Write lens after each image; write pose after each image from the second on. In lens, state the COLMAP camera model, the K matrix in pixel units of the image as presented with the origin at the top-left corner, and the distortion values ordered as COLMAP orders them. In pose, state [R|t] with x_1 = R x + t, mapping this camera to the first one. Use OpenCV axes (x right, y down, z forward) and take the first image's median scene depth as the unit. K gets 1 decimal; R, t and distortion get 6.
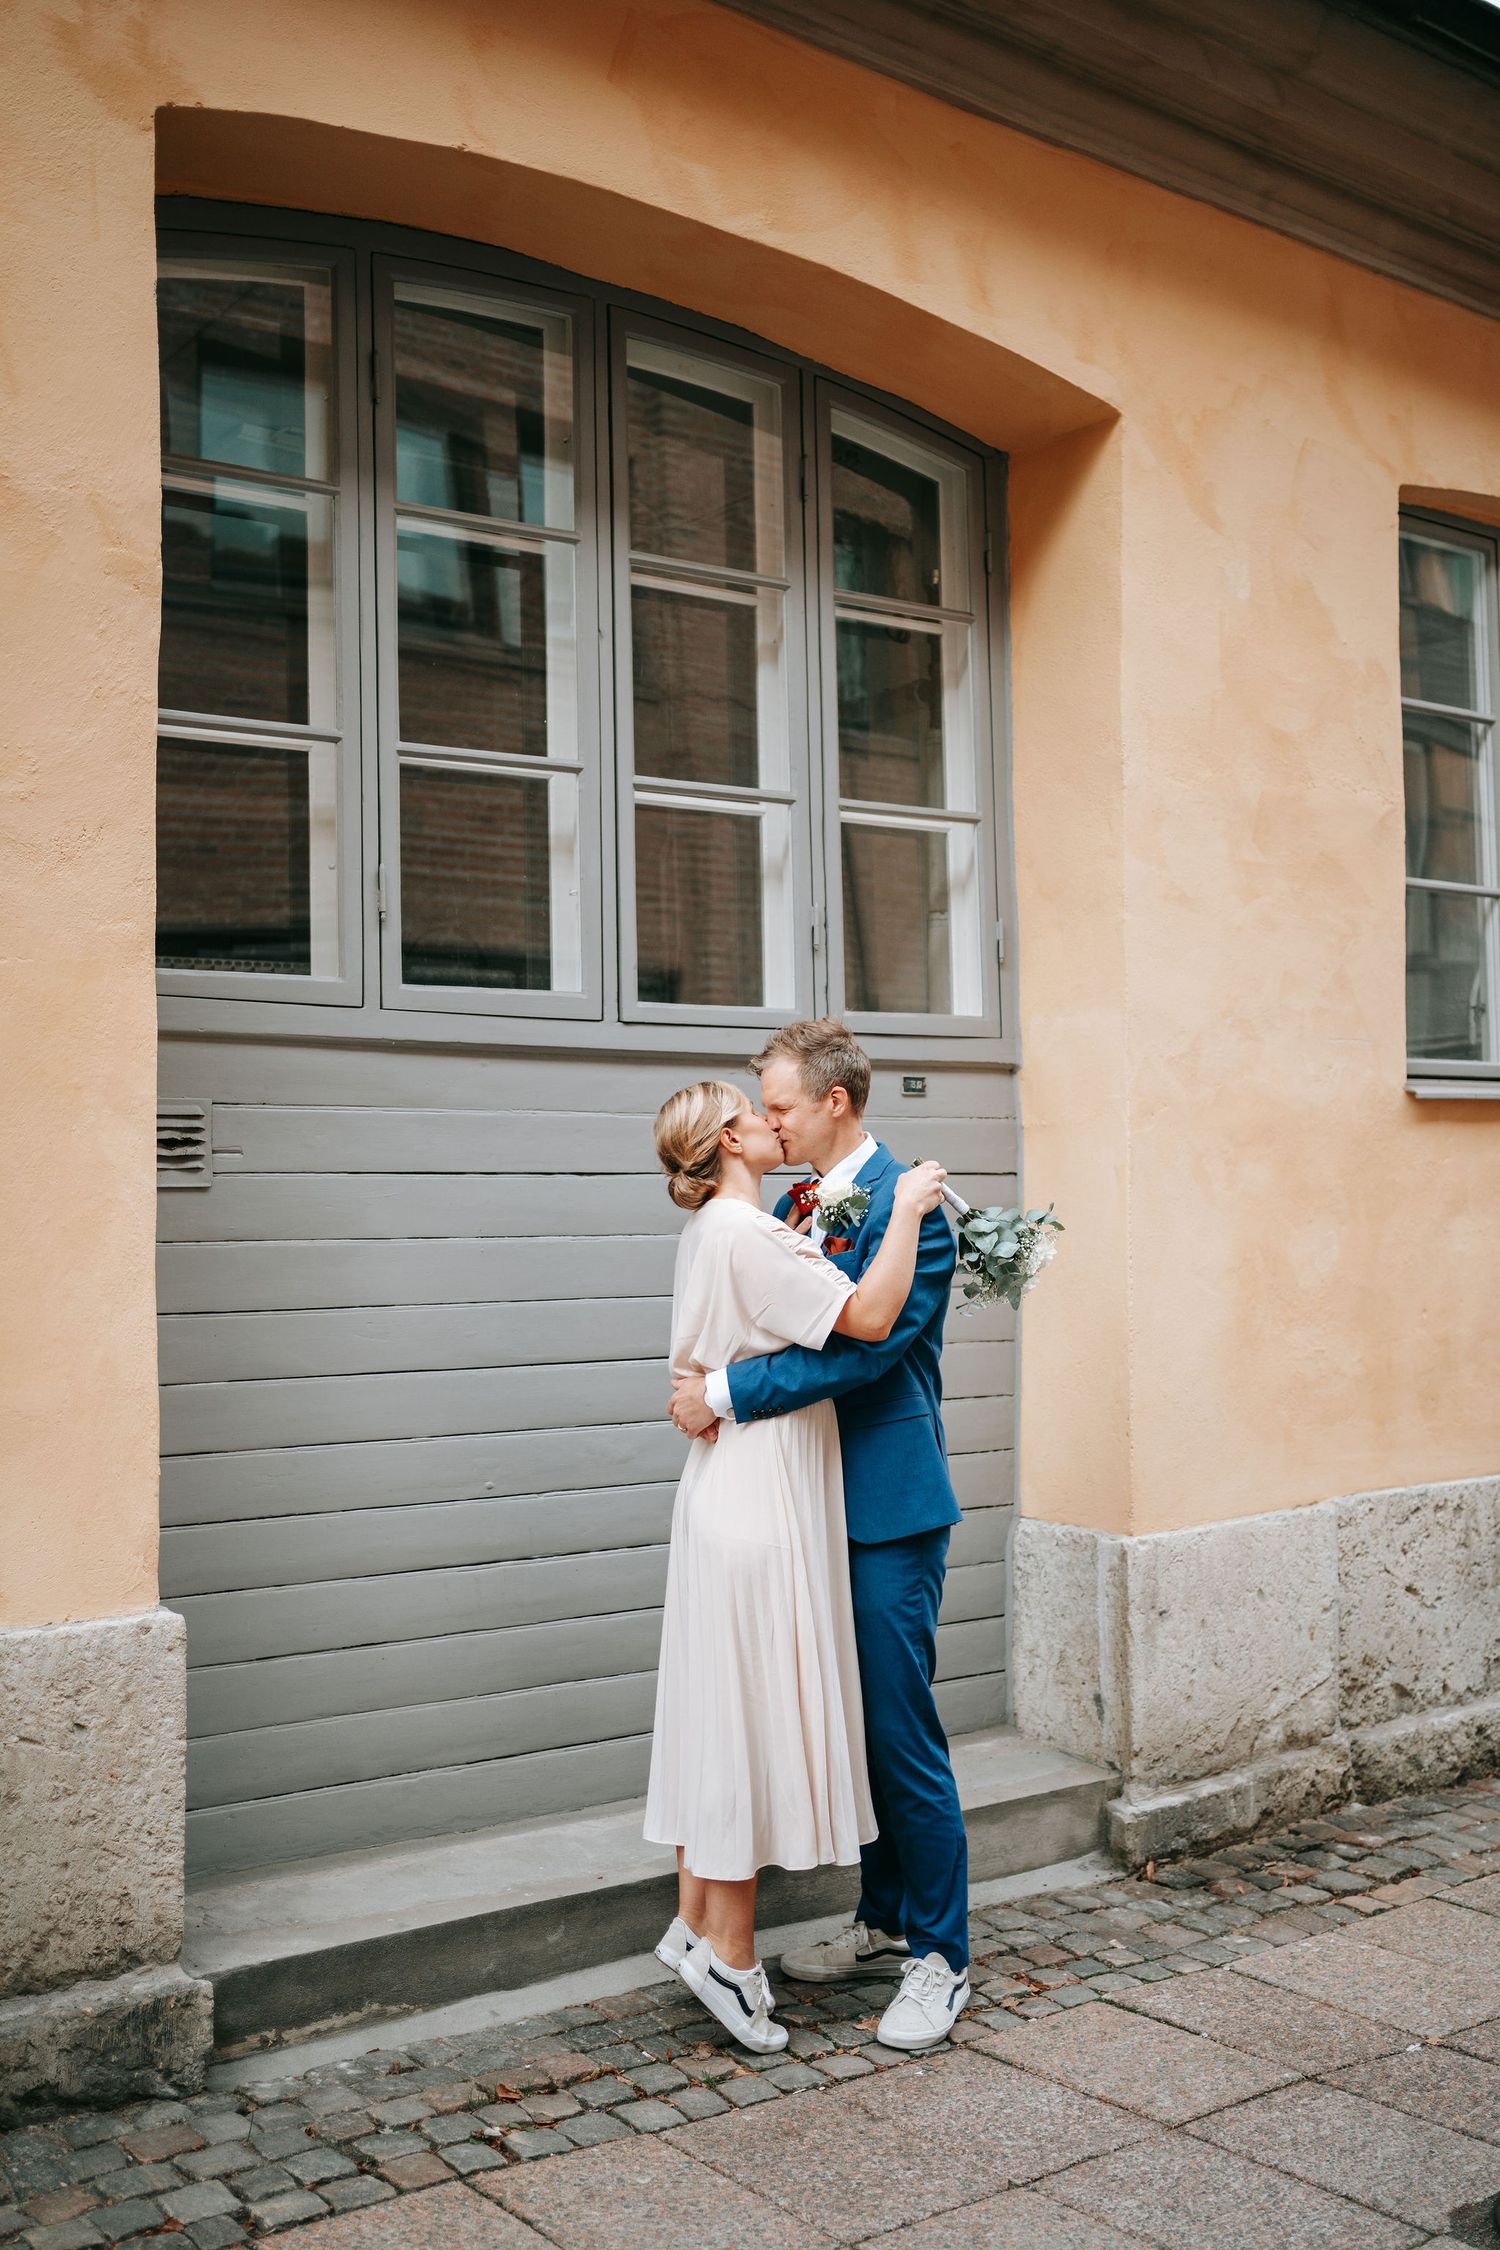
lens RADIAL K [[2227.6, 0, 739.4], [0, 2227.6, 1141.2], [0, 0, 1]] dist [-0.052106, 0.201689]
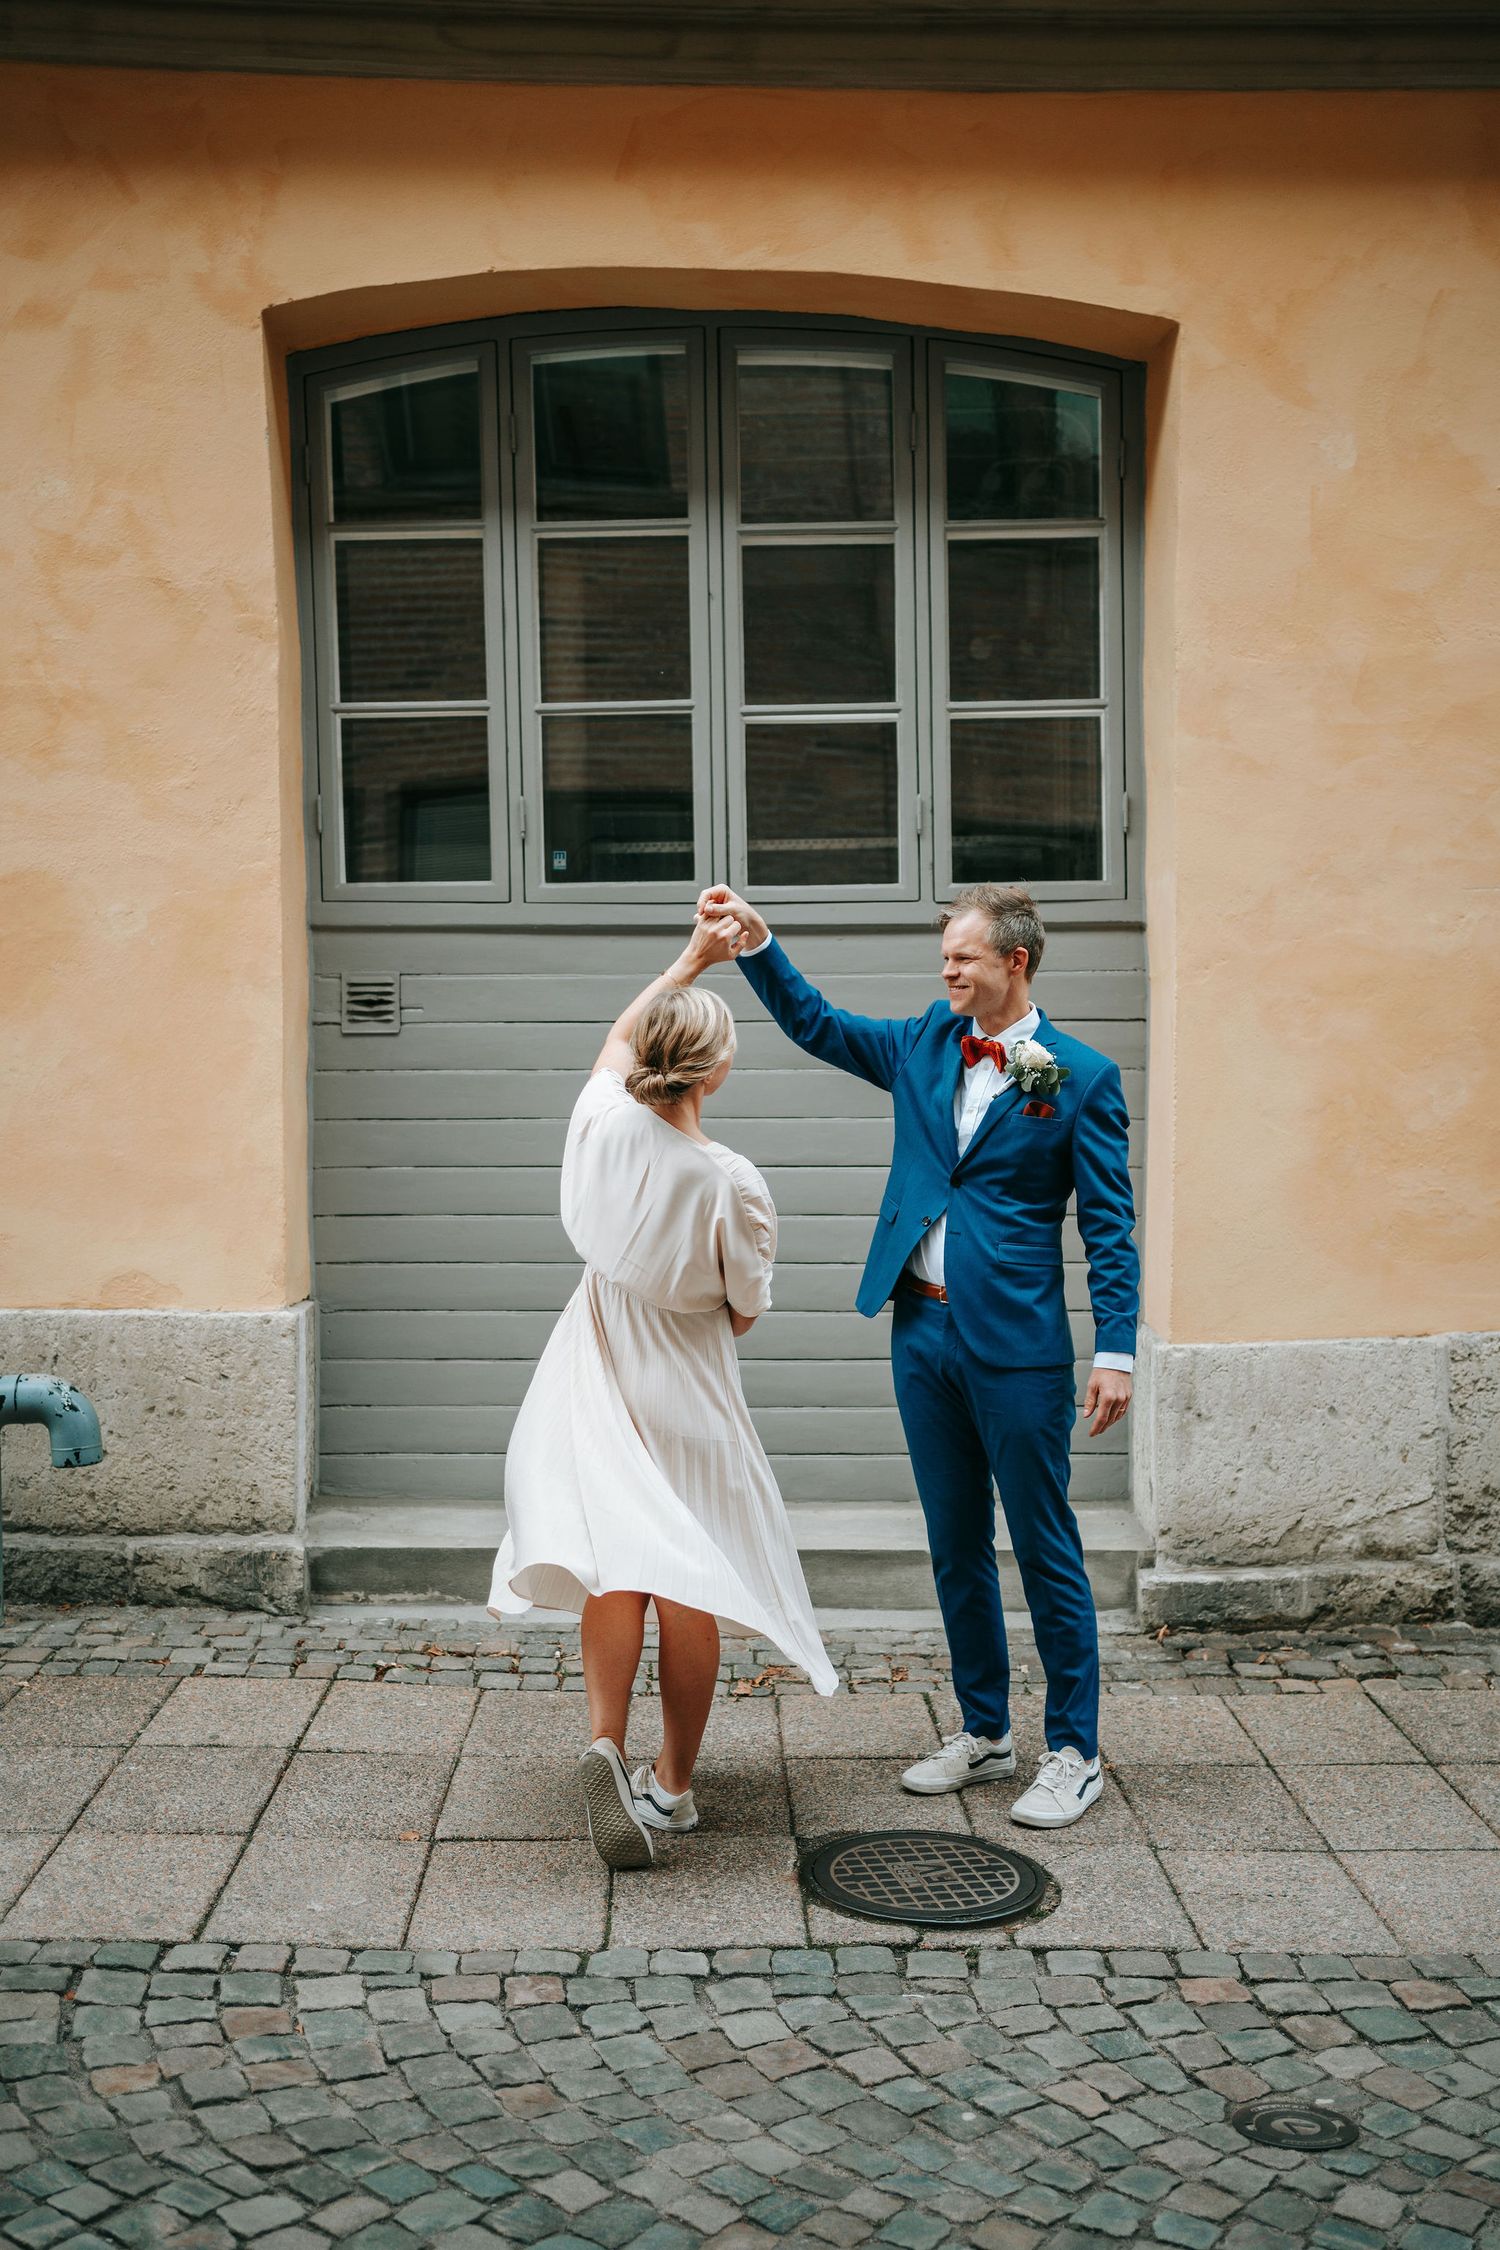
lens RADIAL K [[2227.6, 0, 739.4], [0, 2227.6, 1141.2], [0, 0, 1]] dist [-0.052106, 0.201689]
pose [[0.802722, 0.036244, -0.595251, 0.714210], [0.014156, 0.996712, 0.079777, -0.019302], [0.596186, -0.072465, 0.799570, -0.029007]]
